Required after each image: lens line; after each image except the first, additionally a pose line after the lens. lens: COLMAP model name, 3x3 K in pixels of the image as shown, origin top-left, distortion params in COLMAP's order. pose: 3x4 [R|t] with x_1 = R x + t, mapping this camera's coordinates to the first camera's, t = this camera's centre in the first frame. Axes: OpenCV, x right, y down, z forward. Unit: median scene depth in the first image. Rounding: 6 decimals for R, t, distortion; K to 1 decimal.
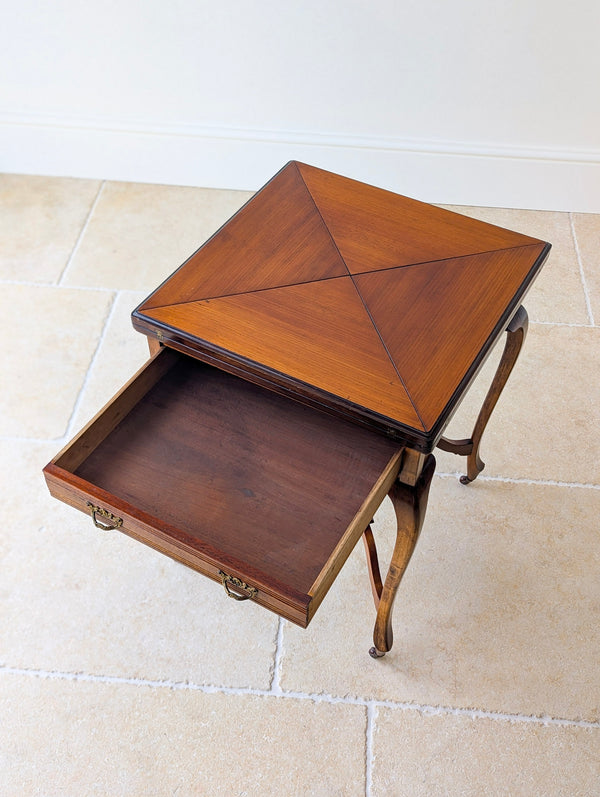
lens RADIAL K [[899.1, 0, 294.3], [0, 899.1, 408.8], [0, 0, 1]] dist [0.026244, 0.017063]
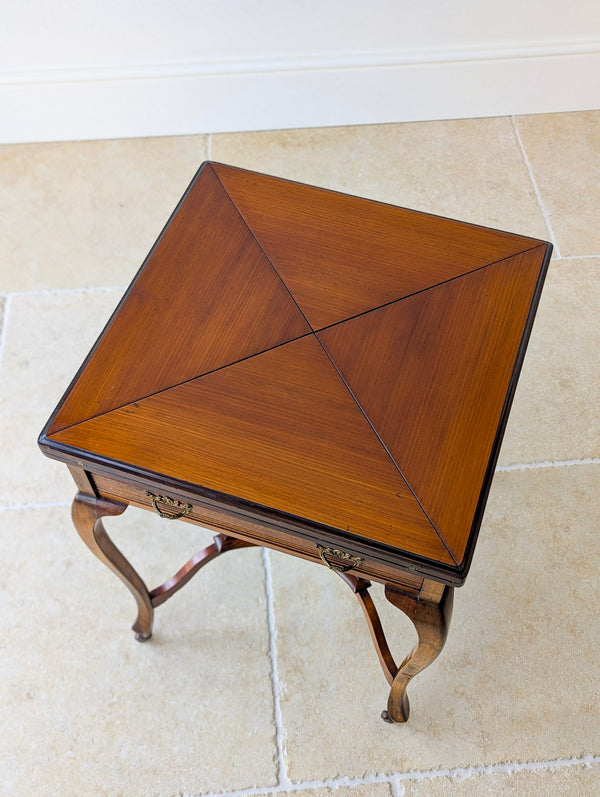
lens RADIAL K [[884.8, 0, 300.0], [0, 884.8, 398.5], [0, 0, 1]] dist [0.024145, 0.030612]
pose [[0.983576, -0.159272, 0.084921, -0.019608], [0.143884, 0.975930, 0.163887, -0.188206], [-0.108980, -0.148976, 0.982817, 0.211893]]
